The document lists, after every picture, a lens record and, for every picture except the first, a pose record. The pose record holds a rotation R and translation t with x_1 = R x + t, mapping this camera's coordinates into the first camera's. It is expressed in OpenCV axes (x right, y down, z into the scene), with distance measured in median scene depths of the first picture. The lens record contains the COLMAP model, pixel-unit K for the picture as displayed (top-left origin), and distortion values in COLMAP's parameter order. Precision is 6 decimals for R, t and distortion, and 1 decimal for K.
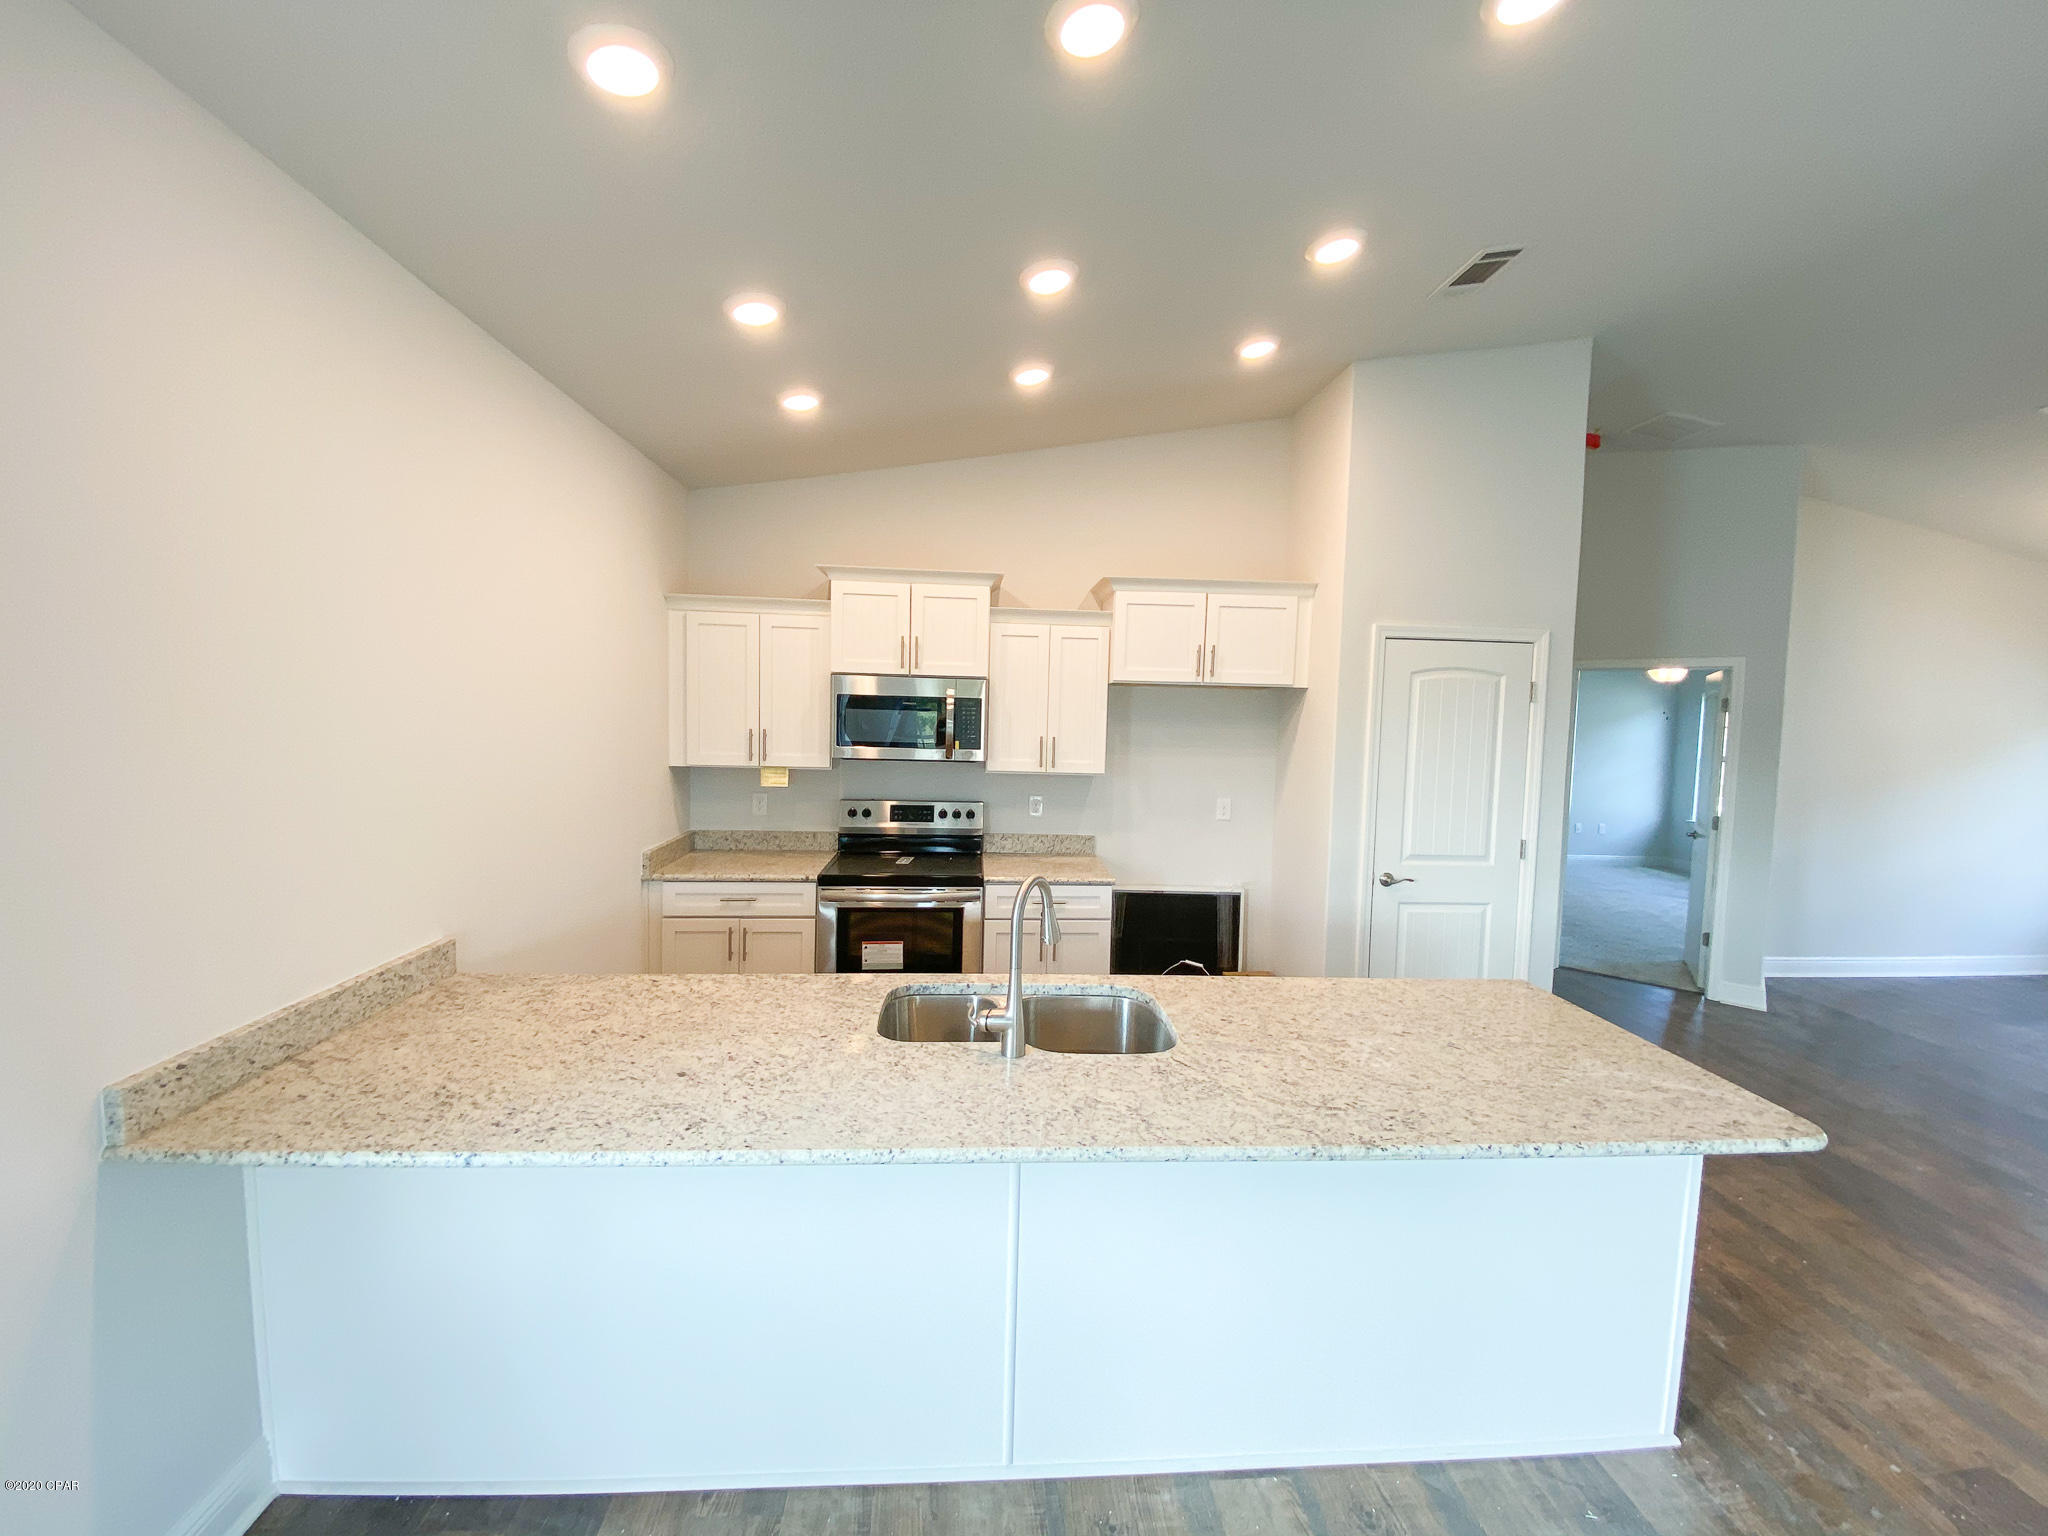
lens RADIAL K [[827.4, 0, 1024.7], [0, 827.4, 762.4], [0, 0, 1]] dist [0.021208, -0.020321]
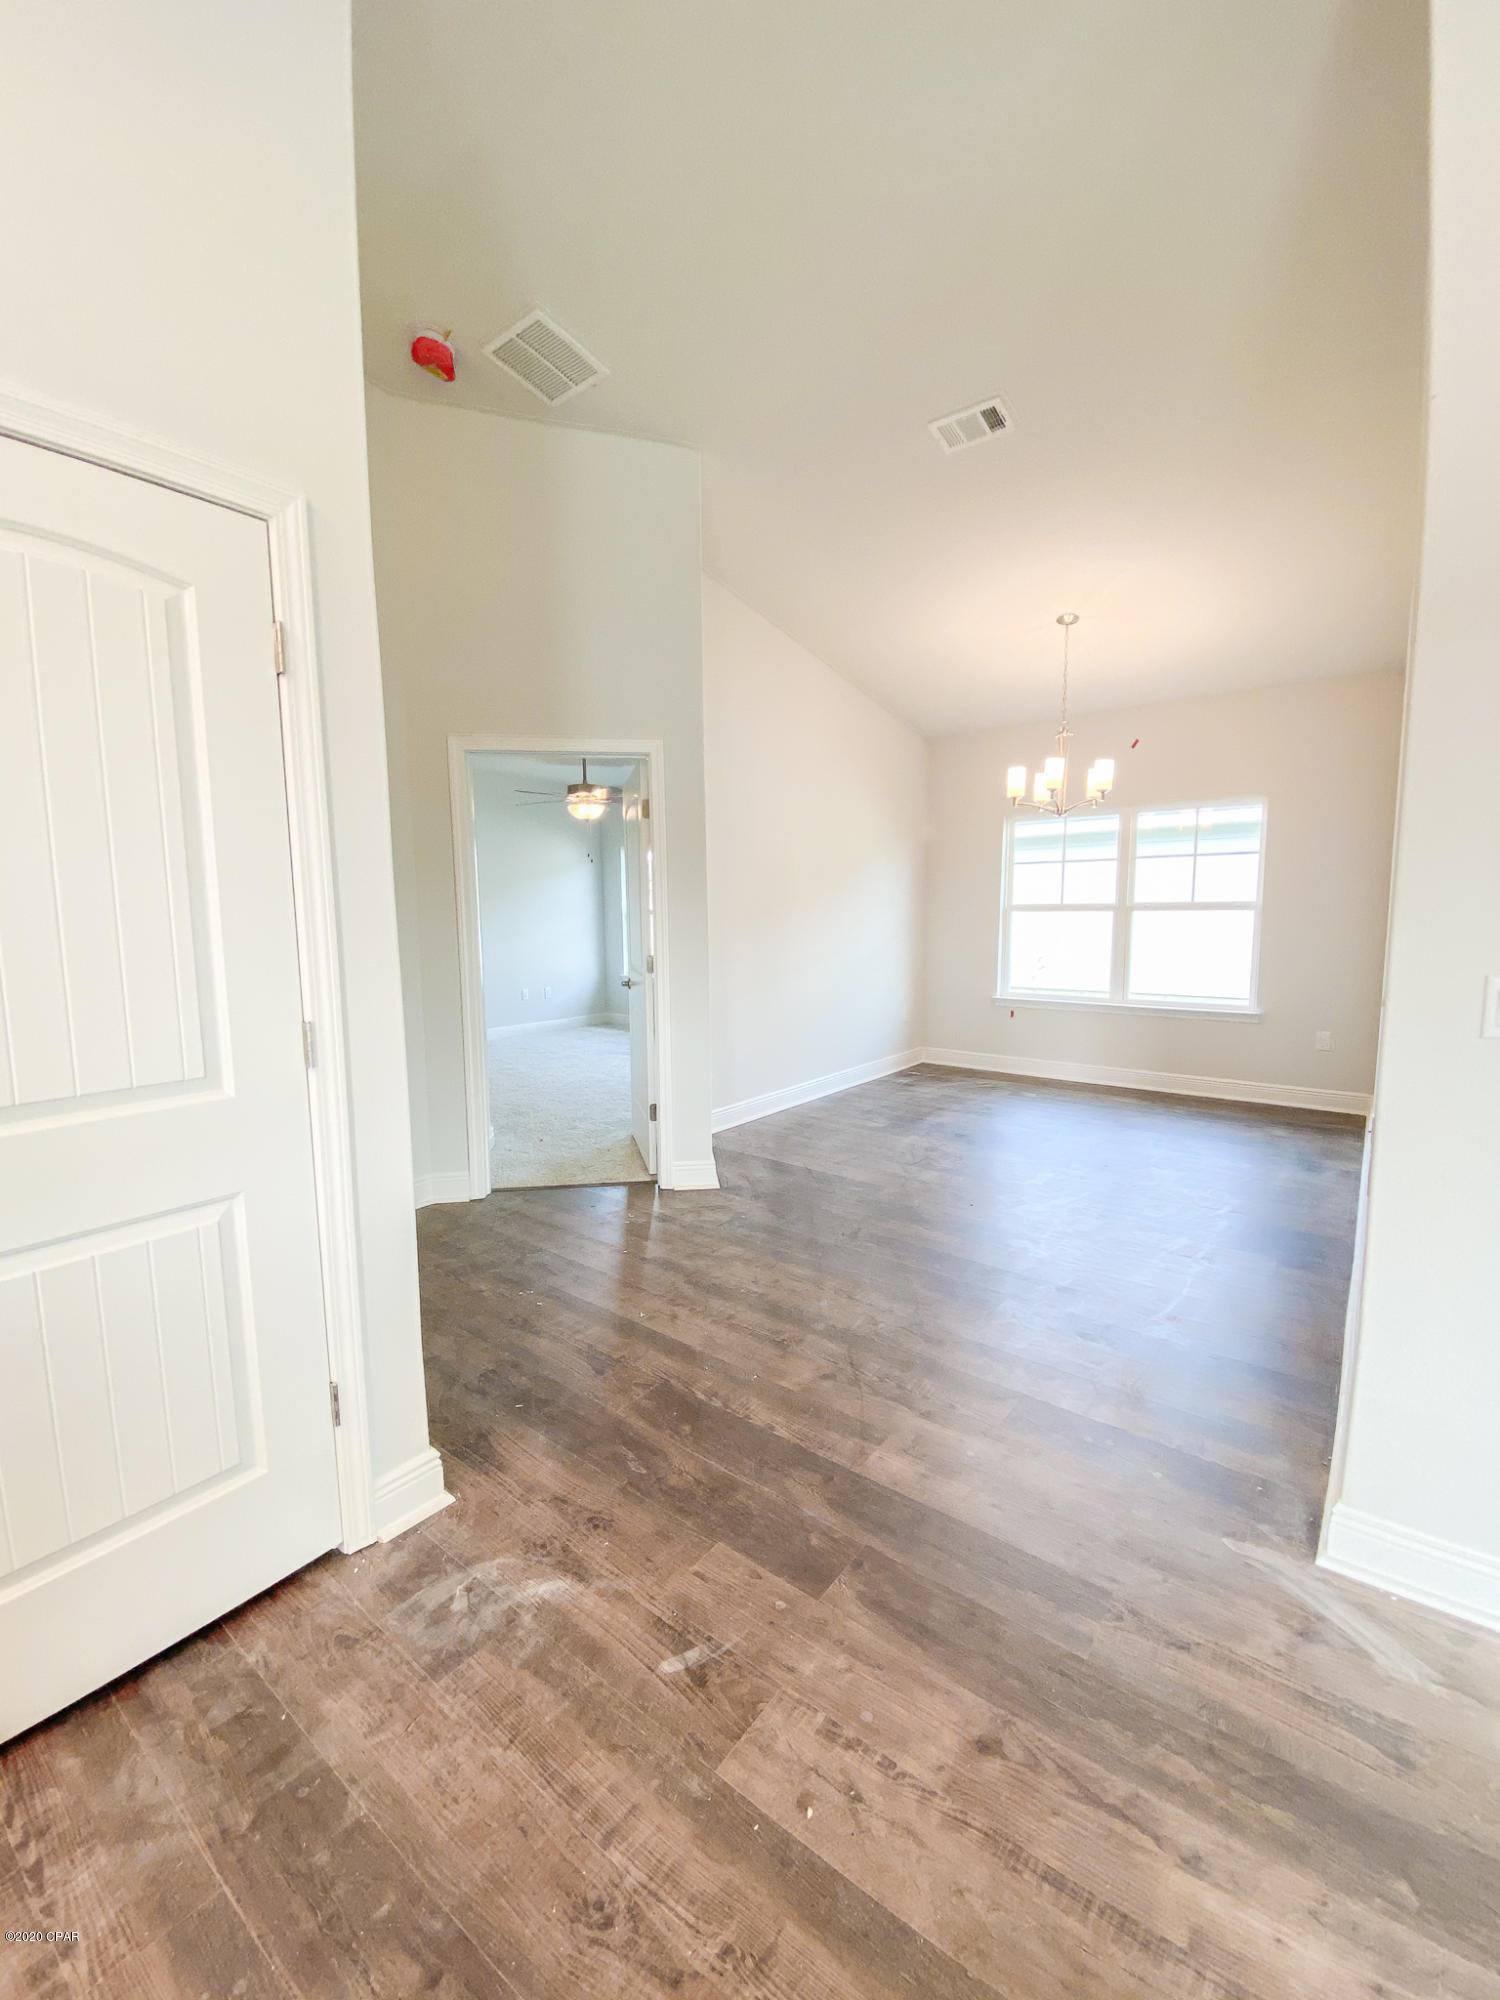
lens RADIAL K [[815.4, 0, 752.9], [0, 815.4, 996.6], [0, 0, 1]] dist [0.018007, -0.019217]
pose [[0.667078, -0.113997, 0.736215, 0.446389], [0.076396, 0.993481, 0.084611, 0.063377], [-0.741061, -0.000198, 0.671438, 0.561560]]
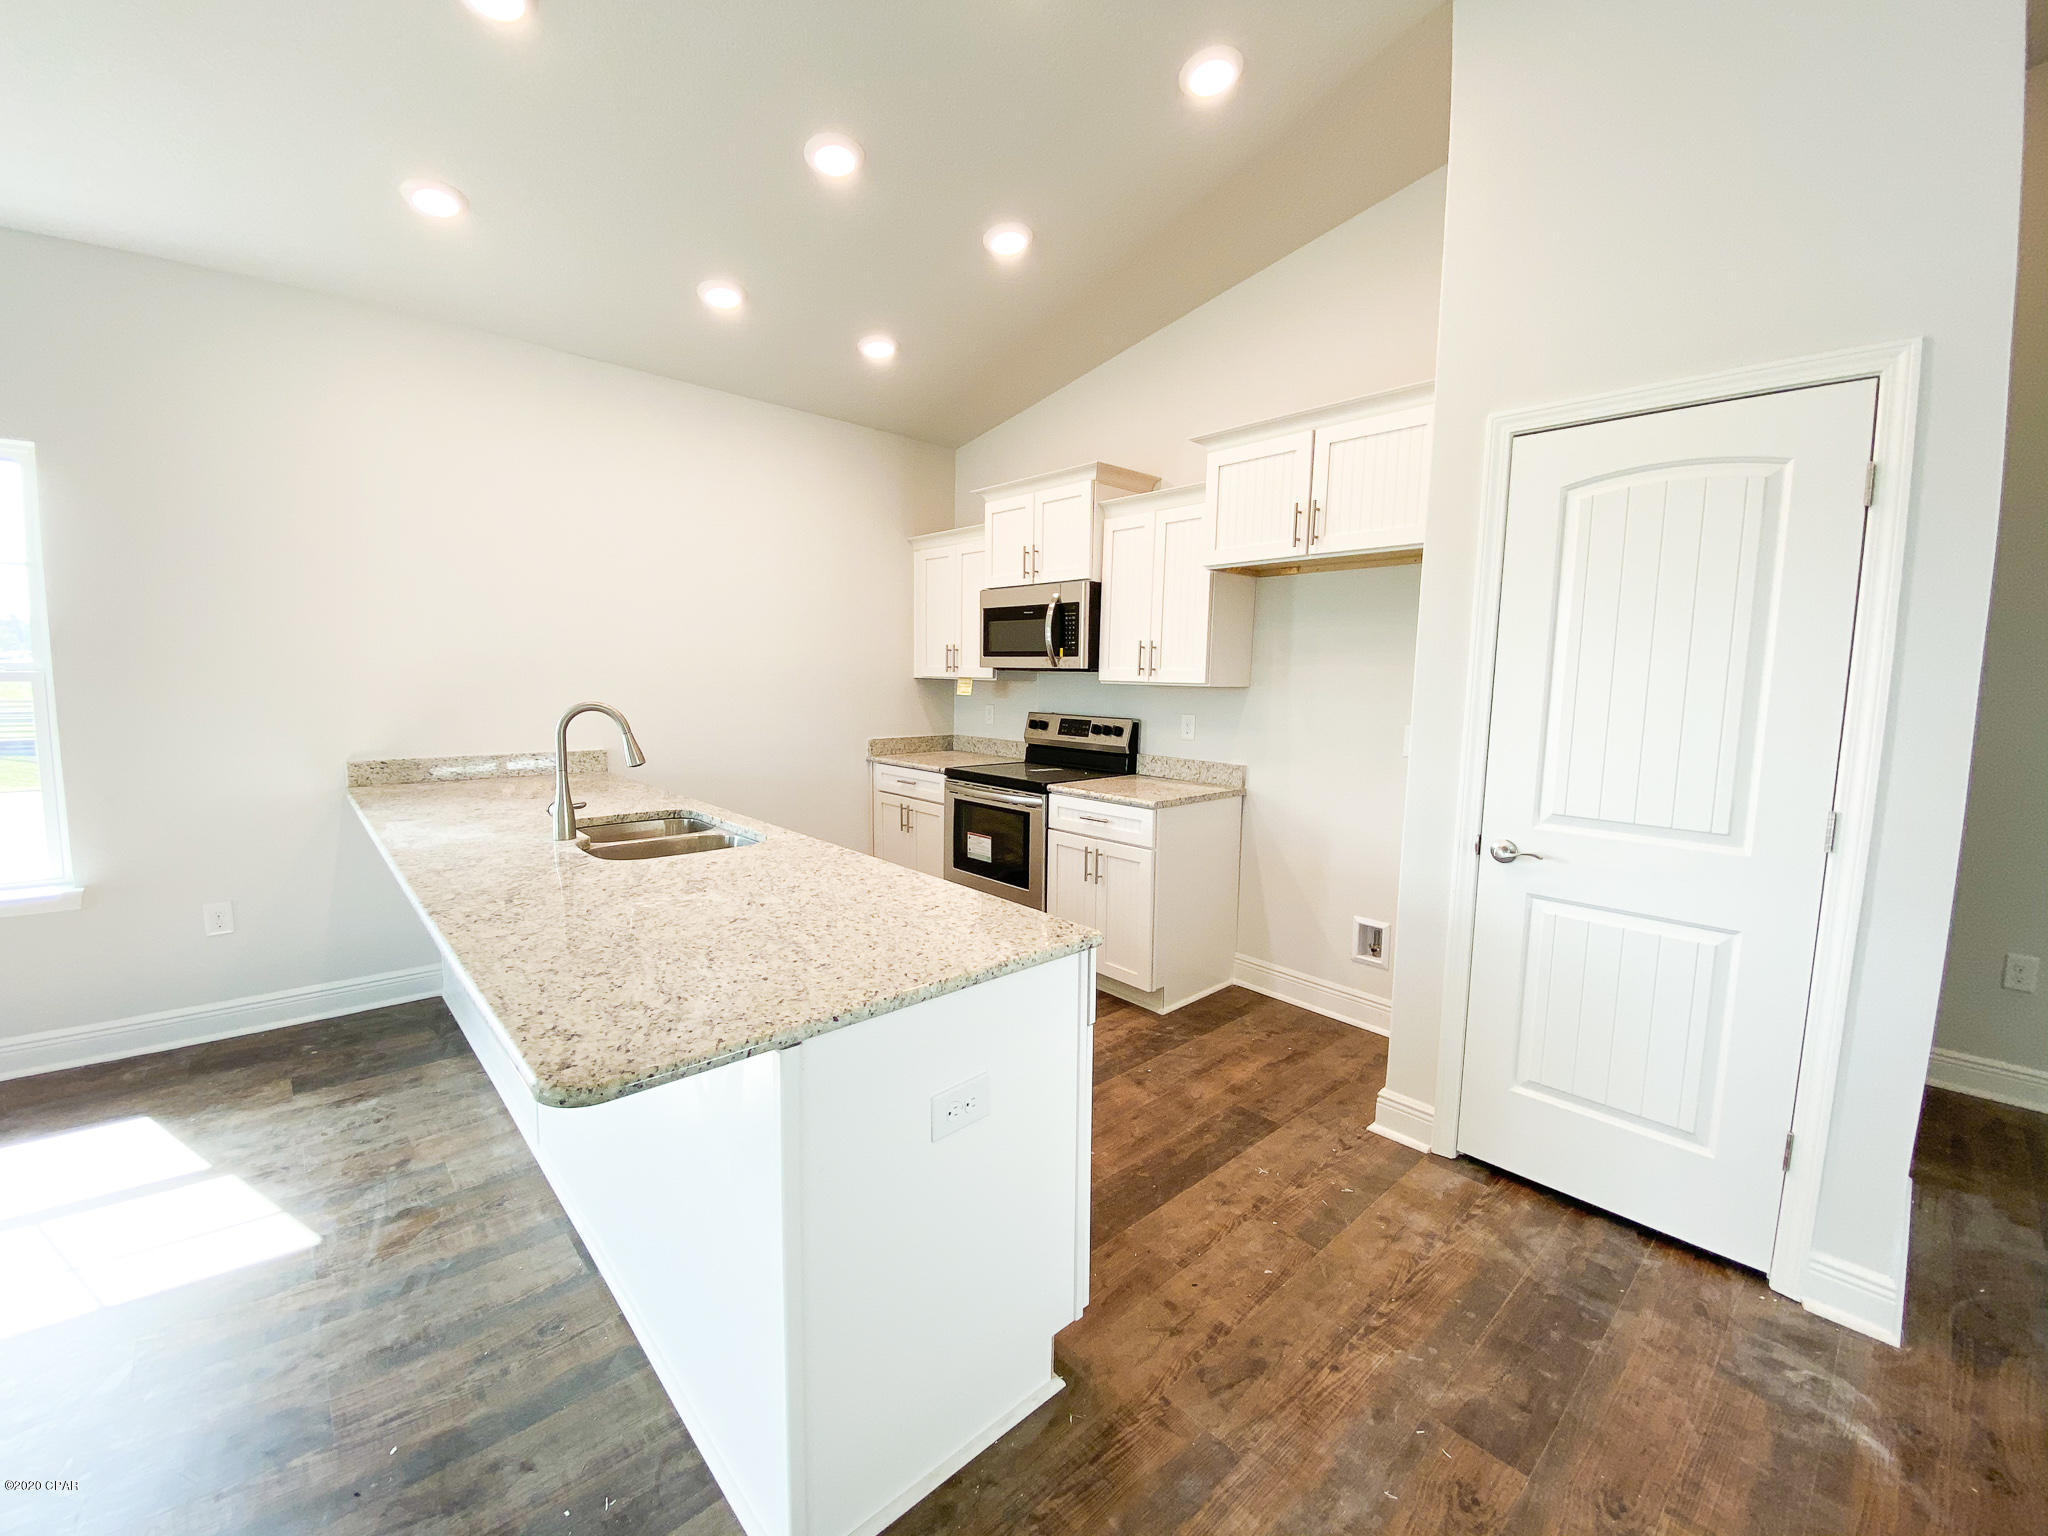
lens RADIAL K [[827.4, 0, 1024.7], [0, 827.4, 762.4], [0, 0, 1]] dist [0.021208, -0.020321]
pose [[0.621924, 0.068444, -0.780081, 0.672044], [-0.051327, 0.997594, 0.046607, 0.066762], [0.781394, 0.011053, 0.623941, 0.359935]]
